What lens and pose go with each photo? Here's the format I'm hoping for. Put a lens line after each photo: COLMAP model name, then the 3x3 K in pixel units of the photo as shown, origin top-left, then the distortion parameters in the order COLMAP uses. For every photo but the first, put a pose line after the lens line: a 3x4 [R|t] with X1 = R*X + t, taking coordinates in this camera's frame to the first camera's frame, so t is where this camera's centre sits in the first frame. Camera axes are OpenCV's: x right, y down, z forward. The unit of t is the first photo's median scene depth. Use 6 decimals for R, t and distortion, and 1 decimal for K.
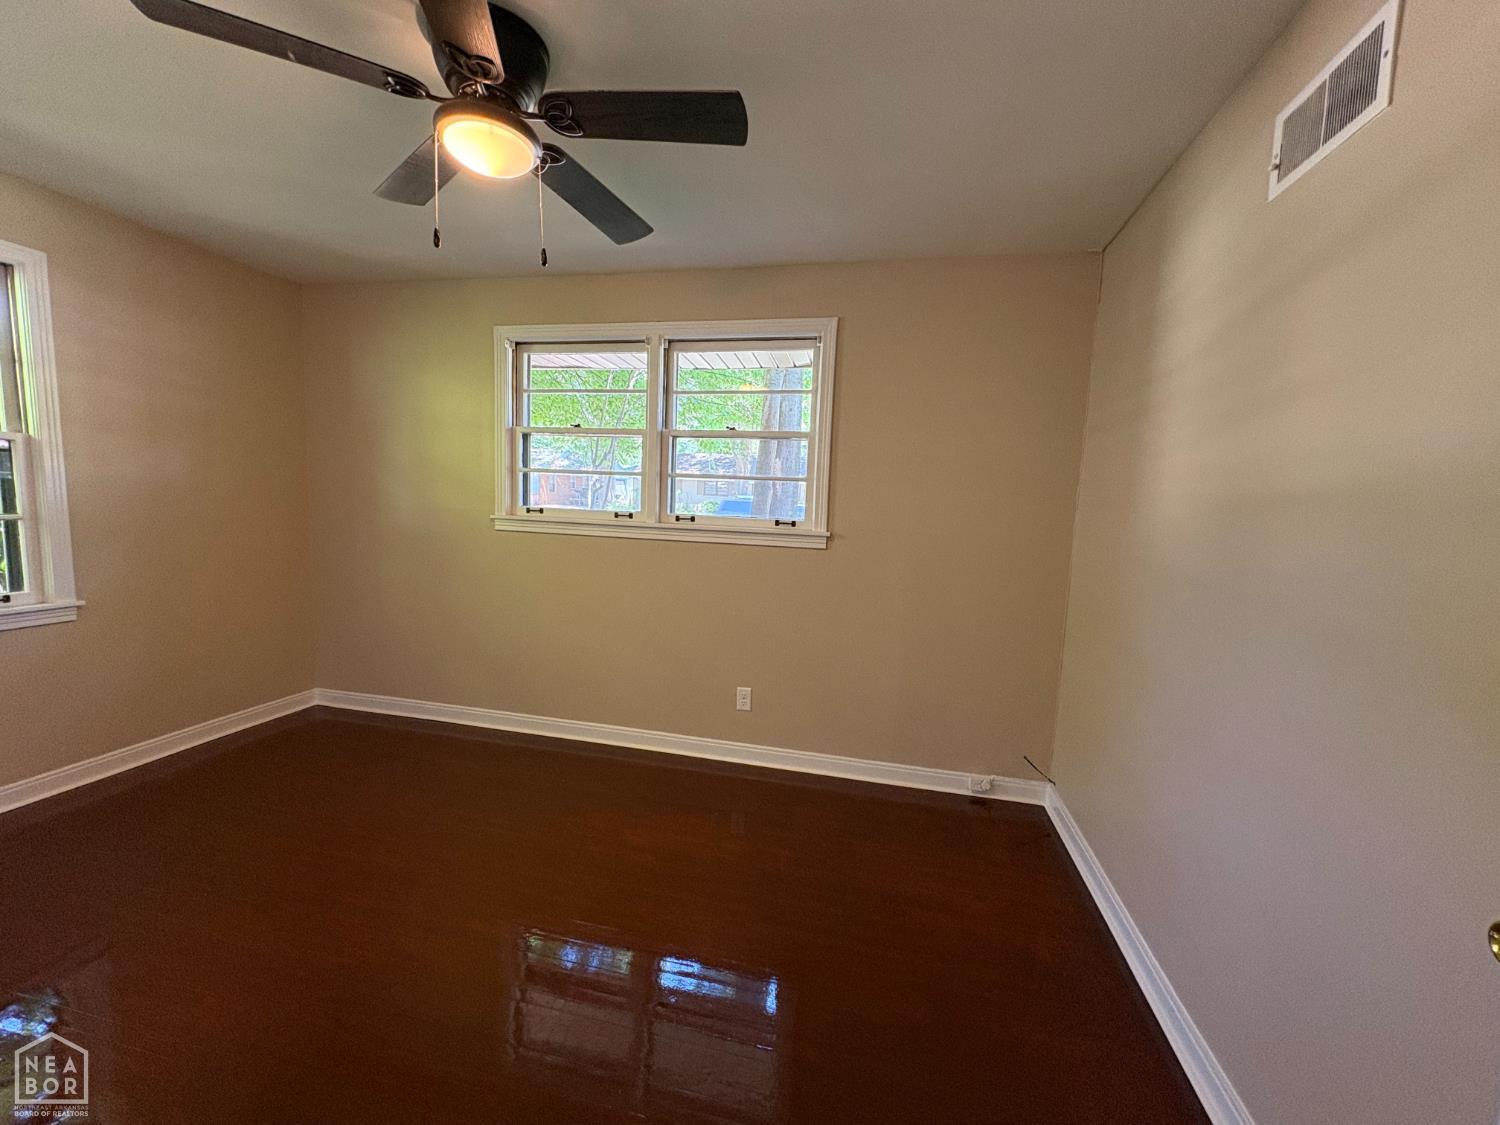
lens RADIAL K [[596.4, 0, 750.0], [0, 596.4, 562.5], [0, 0, 1]] dist [-0.000080, -0.000106]
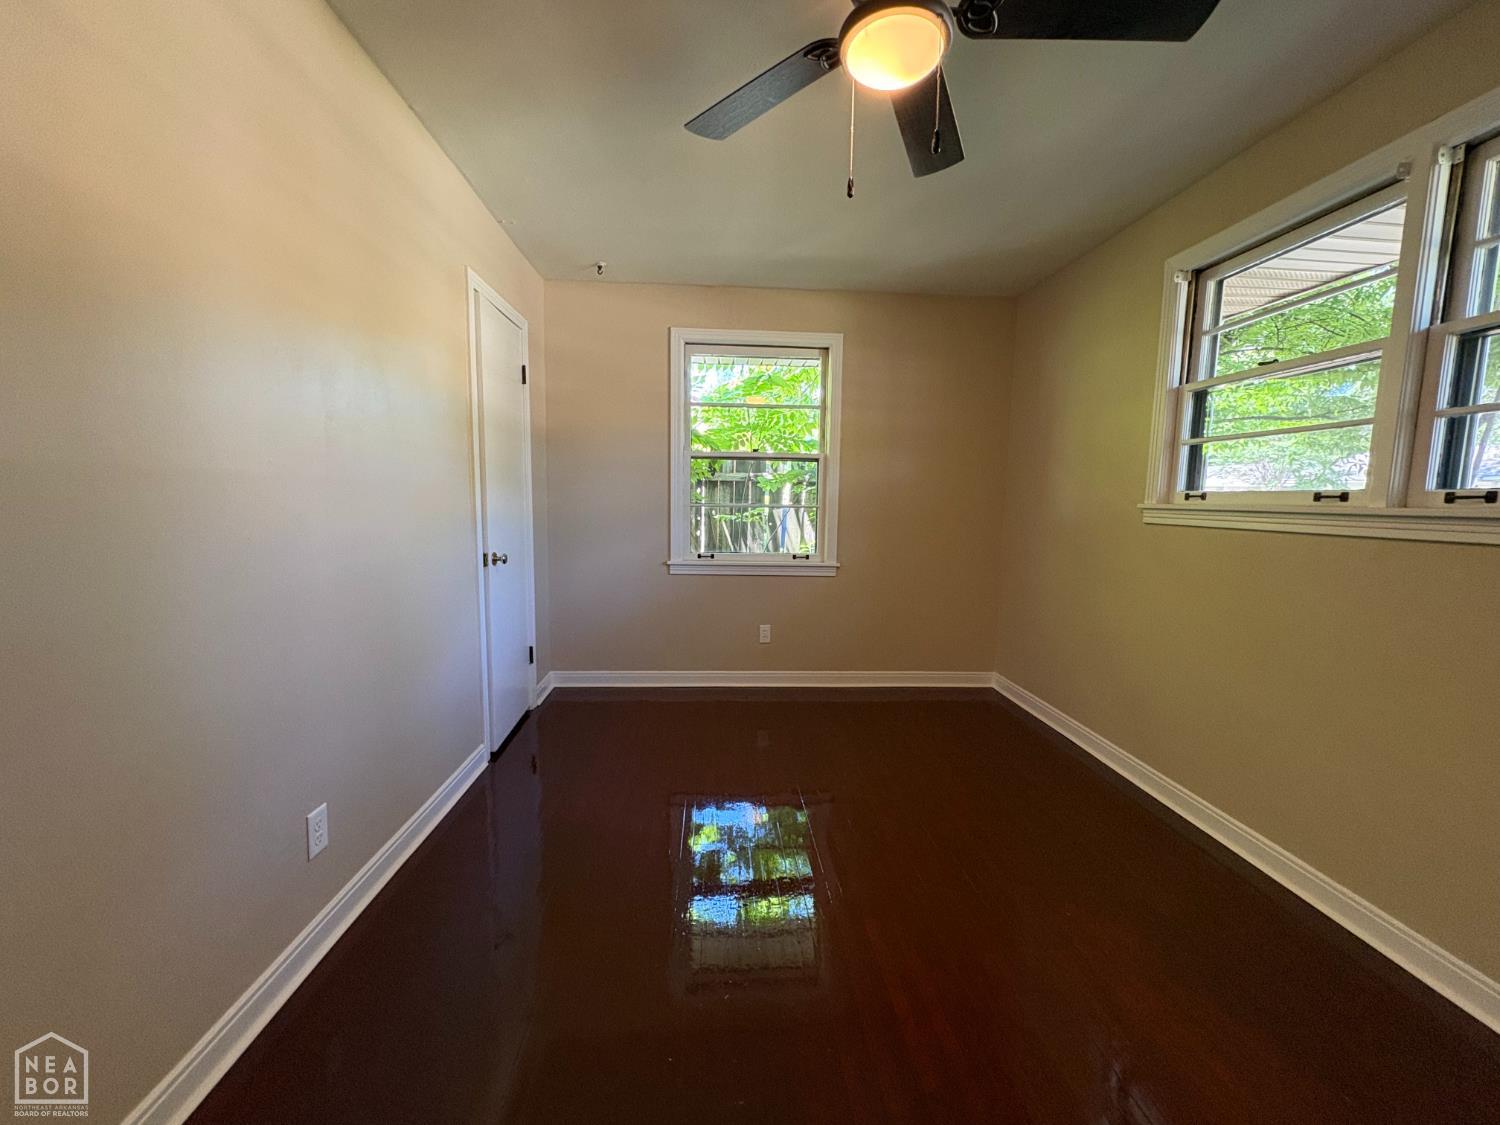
lens RADIAL K [[596.4, 0, 750.0], [0, 596.4, 562.5], [0, 0, 1]] dist [-0.000080, -0.000106]
pose [[0.275678, 0.066878, -0.958921, 0.189912], [-0.105571, 0.993649, 0.038950, 0.021729], [0.955435, 0.090497, 0.280988, 0.294979]]
